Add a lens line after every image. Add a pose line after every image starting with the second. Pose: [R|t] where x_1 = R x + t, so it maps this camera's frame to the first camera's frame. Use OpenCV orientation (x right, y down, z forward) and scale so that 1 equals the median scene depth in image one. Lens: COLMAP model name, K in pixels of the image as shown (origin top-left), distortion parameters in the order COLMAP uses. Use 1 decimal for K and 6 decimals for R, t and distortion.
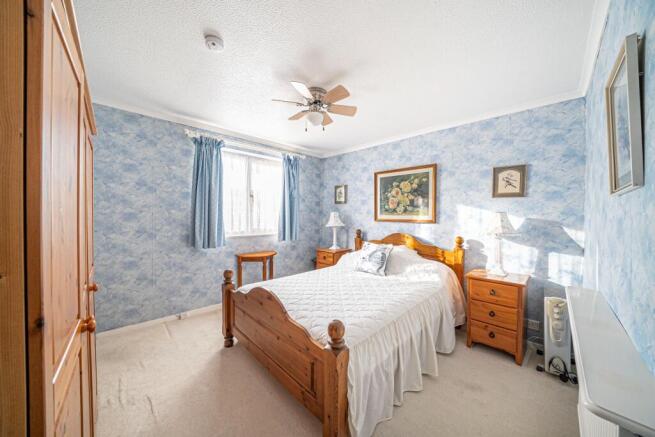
lens RADIAL K [[224.2, 0, 331.1], [0, 224.2, 219.7], [0, 0, 1]] dist [-0.015865, -0.000129]
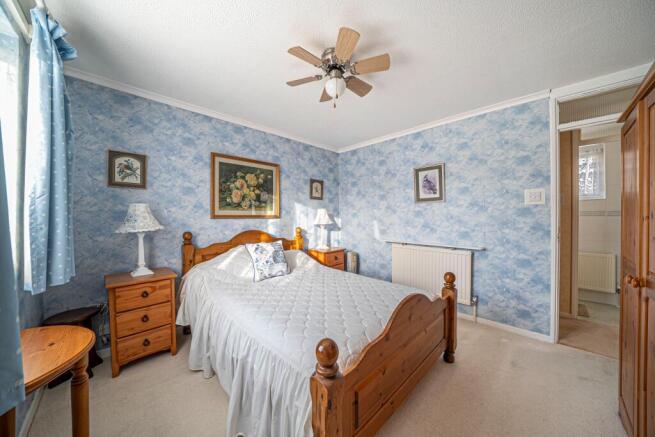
lens RADIAL K [[224.2, 0, 330.4], [0, 224.2, 217.2], [0, 0, 1]] dist [-0.015865, -0.000129]
pose [[0.002744, -0.015596, 0.999875, -0.668571], [0.026250, 0.999535, 0.015519, 0.001052], [-0.999652, 0.026204, 0.003152, 0.761825]]
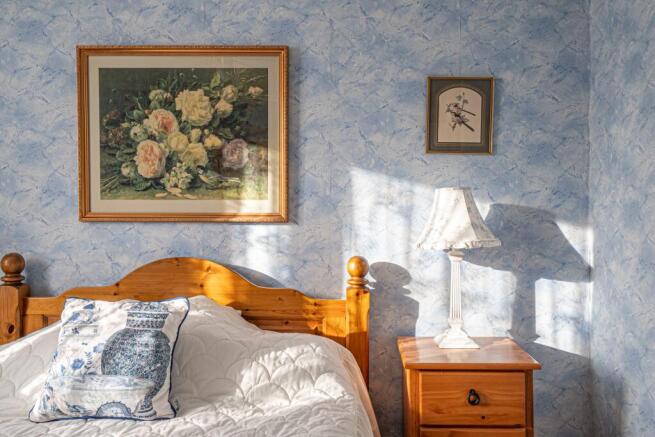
lens RADIAL K [[584.0, 0, 325.2], [0, 584.0, 220.4], [0, 0, 1]] dist [0.020238, 0.009176]
pose [[0.730167, -0.015677, 0.683089, -0.101774], [0.021062, 0.999778, 0.000431, 0.014020], [-0.682944, 0.014072, 0.730335, 0.323641]]
